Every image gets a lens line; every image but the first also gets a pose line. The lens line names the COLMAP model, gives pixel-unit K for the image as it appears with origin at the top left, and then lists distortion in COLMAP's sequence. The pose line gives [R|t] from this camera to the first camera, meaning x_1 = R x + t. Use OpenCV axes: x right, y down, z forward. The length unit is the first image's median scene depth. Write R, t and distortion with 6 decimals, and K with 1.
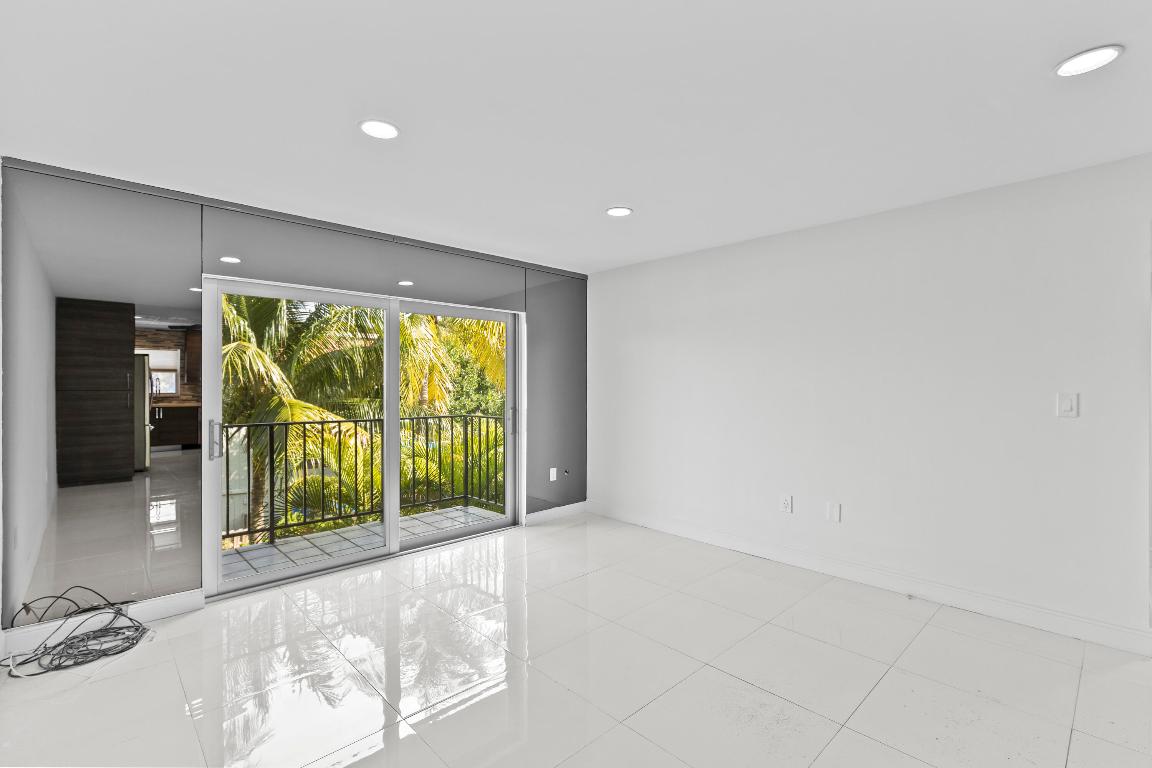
lens RADIAL K [[520.2, 0, 585.4], [0, 520.2, 382.4], [0, 0, 1]] dist [0.002485, -0.002213]
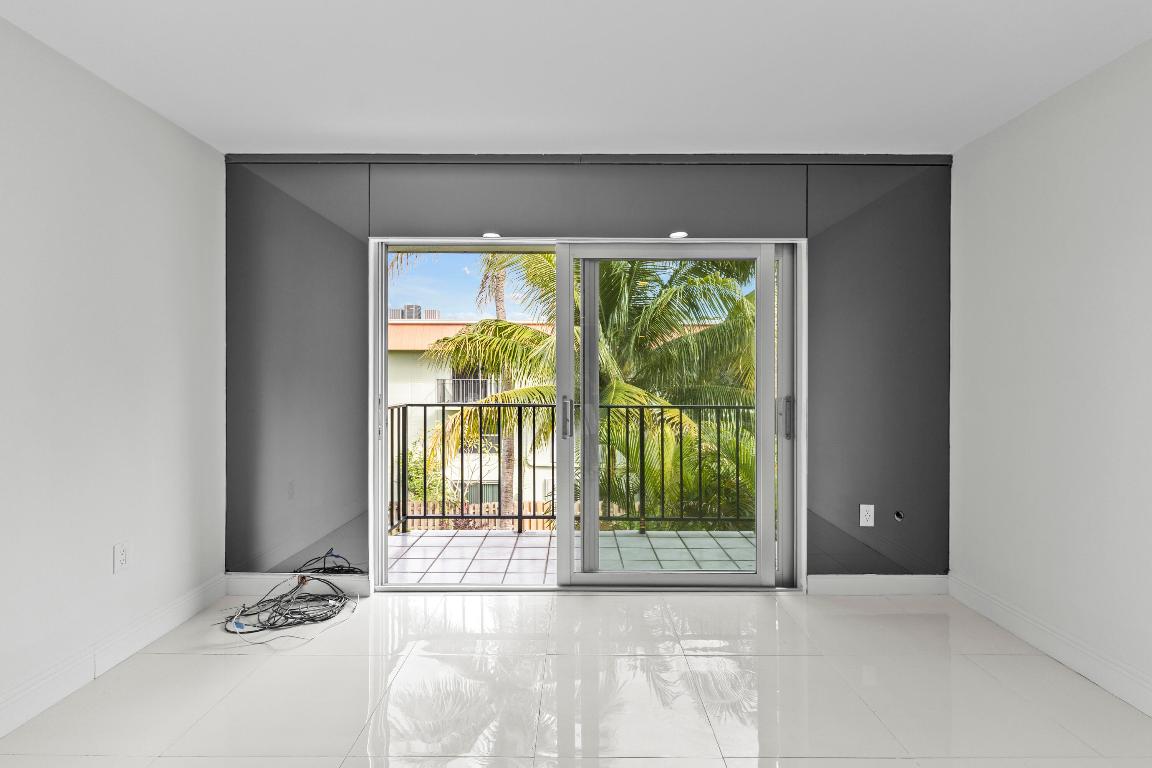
lens RADIAL K [[520.2, 0, 576.3], [0, 520.2, 375.6], [0, 0, 1]] dist [0.002485, -0.002213]
pose [[0.727083, 0.007431, -0.686510, 0.102157], [-0.003707, 0.999969, 0.006898, 0.020561], [0.686540, -0.002470, 0.727088, 0.376609]]
